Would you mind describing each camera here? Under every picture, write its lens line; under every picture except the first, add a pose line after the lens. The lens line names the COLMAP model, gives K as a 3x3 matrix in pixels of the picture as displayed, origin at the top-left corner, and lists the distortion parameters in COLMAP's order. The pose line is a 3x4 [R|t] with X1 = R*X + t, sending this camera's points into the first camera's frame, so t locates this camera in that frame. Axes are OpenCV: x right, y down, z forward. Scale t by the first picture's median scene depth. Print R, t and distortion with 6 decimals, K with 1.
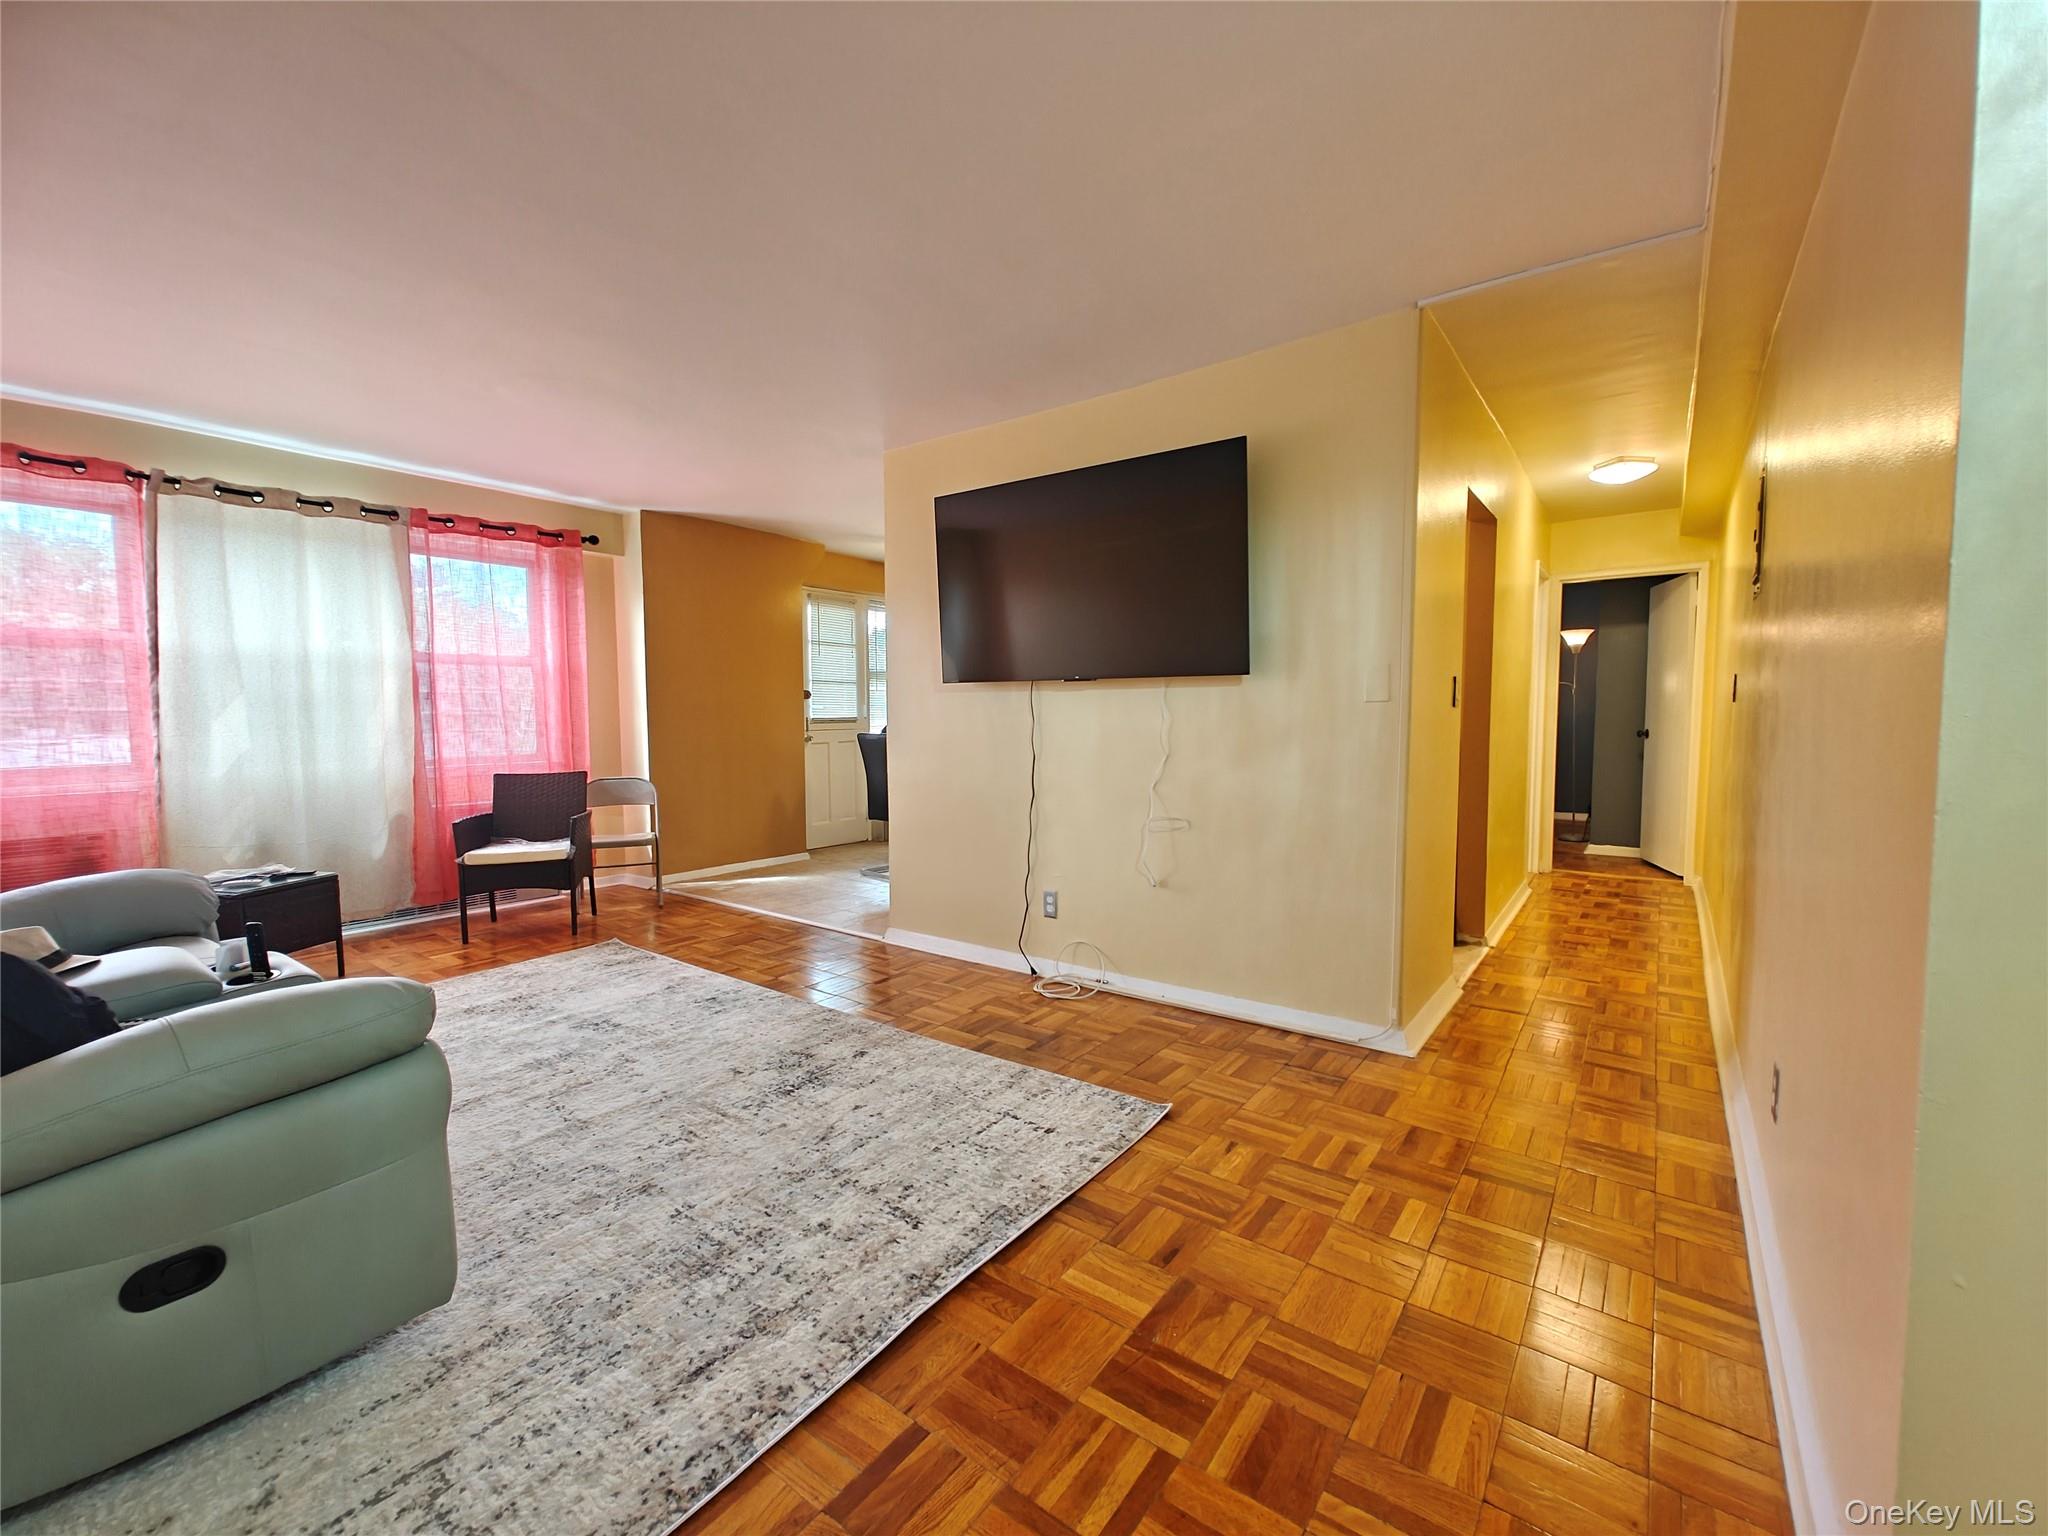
lens RADIAL K [[850.2, 0, 1012.9], [0, 850.2, 770.6], [0, 0, 1]] dist [-0.003304, 0.000330]
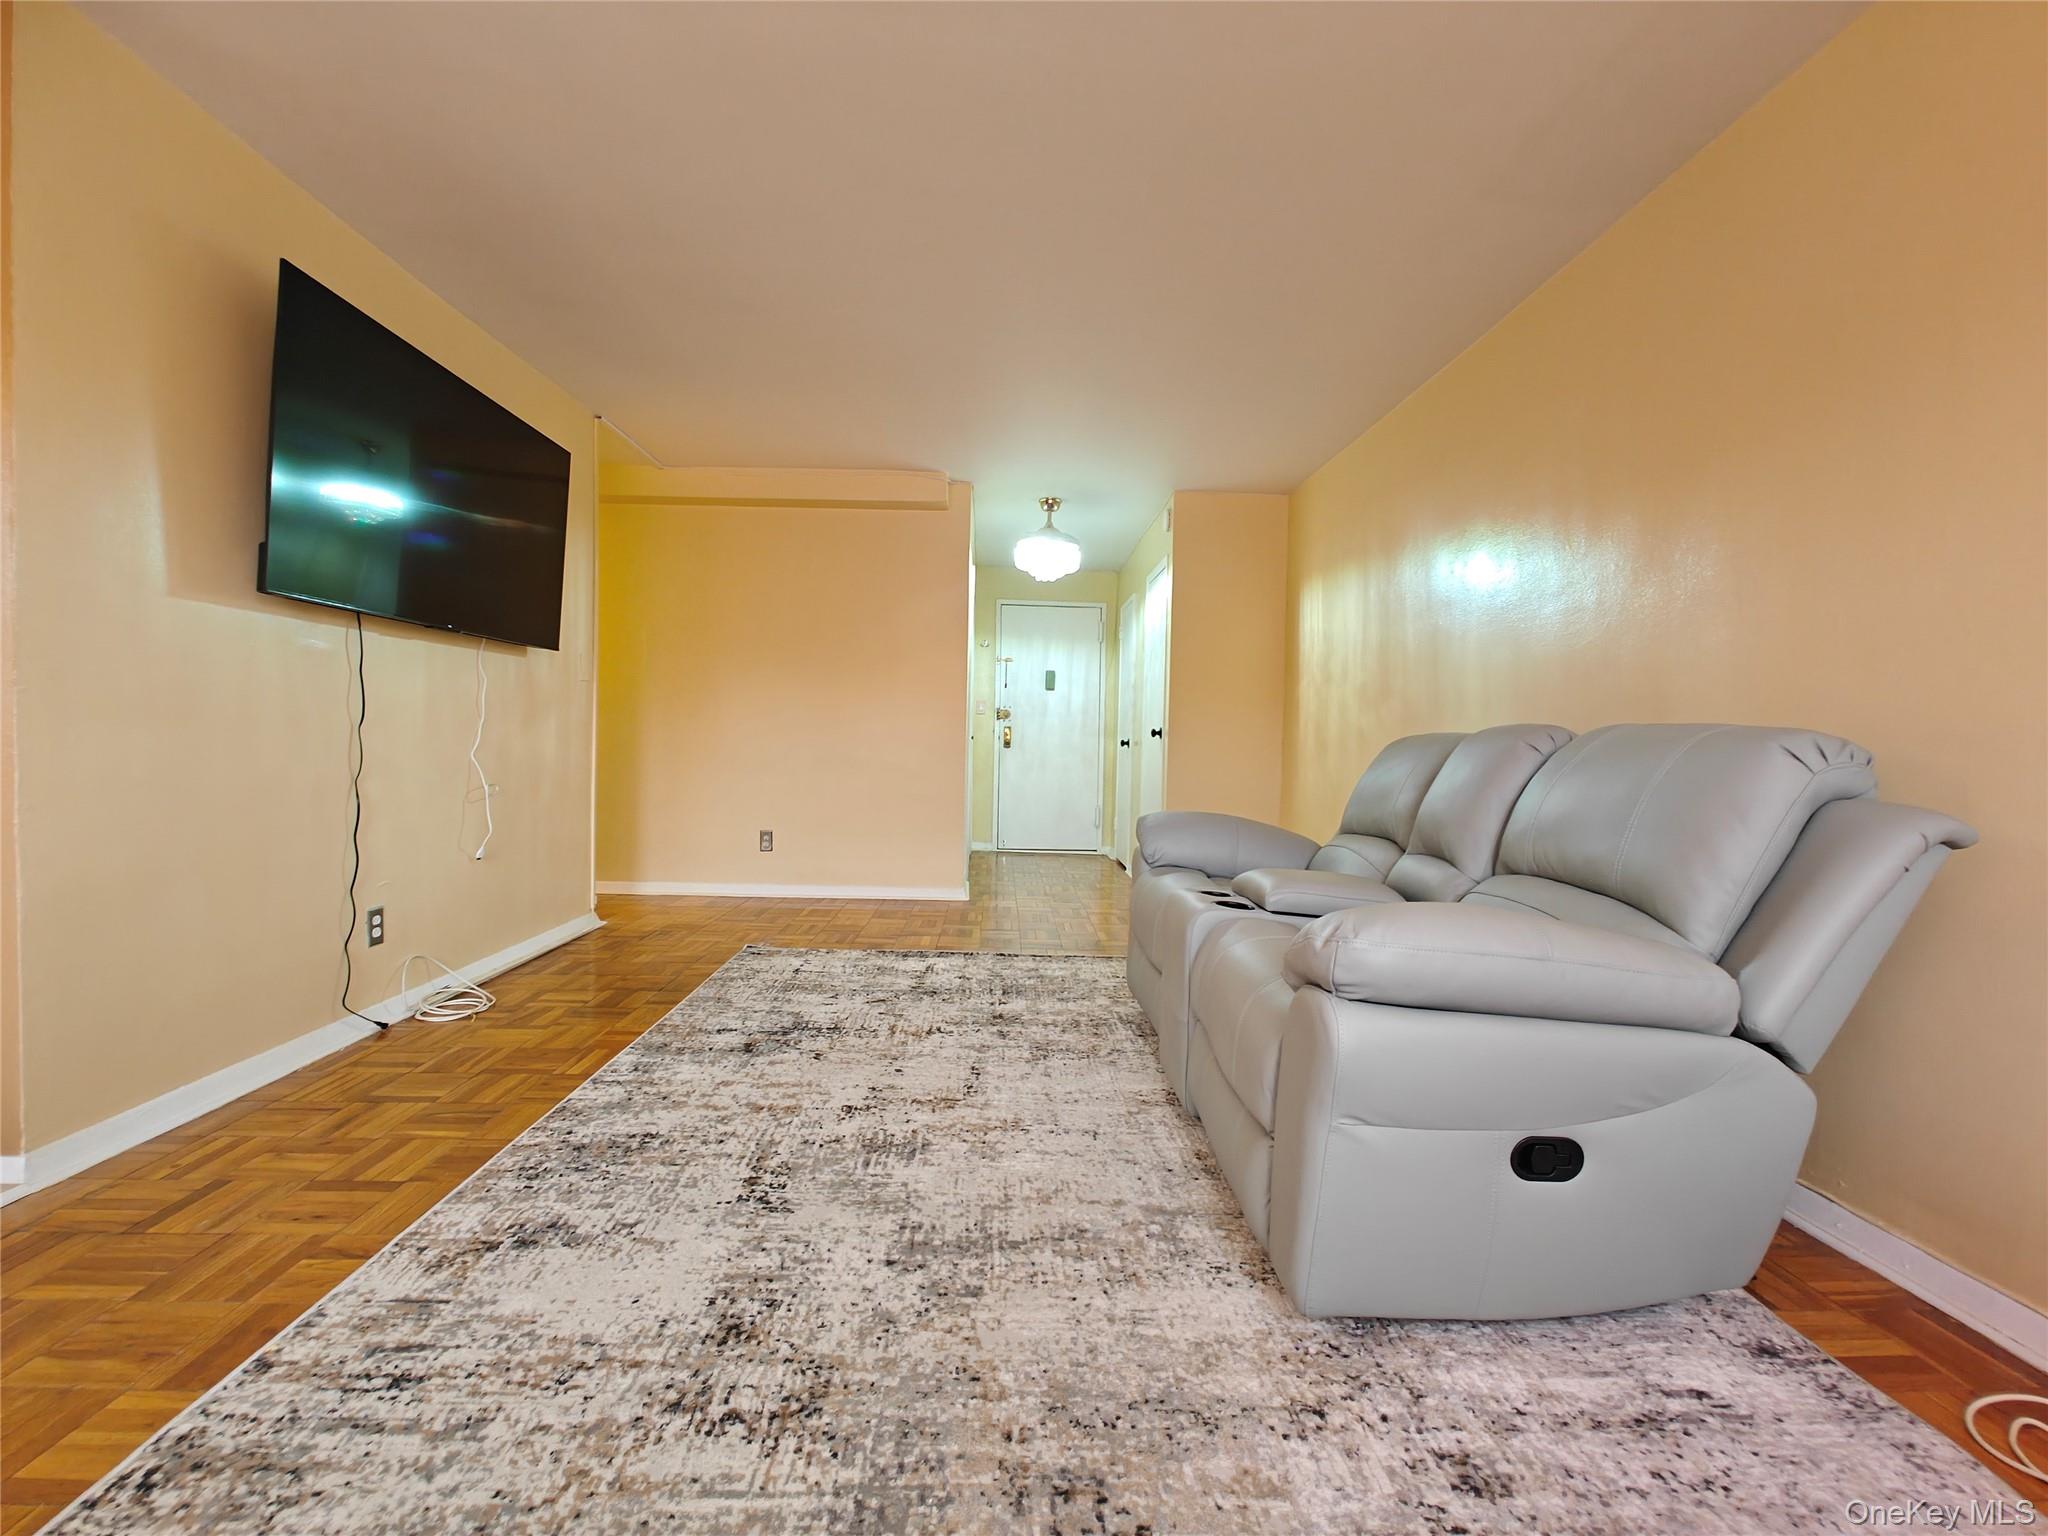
lens RADIAL K [[877.6, 0, 1024.0], [0, 877.6, 768.0], [0, 0, 1]] dist [0.000124, -0.000134]
pose [[-0.628206, -0.032038, 0.777387, -0.958991], [0.034215, 0.997048, 0.068740, -0.009957], [-0.777295, 0.069781, -0.625255, 1.125538]]
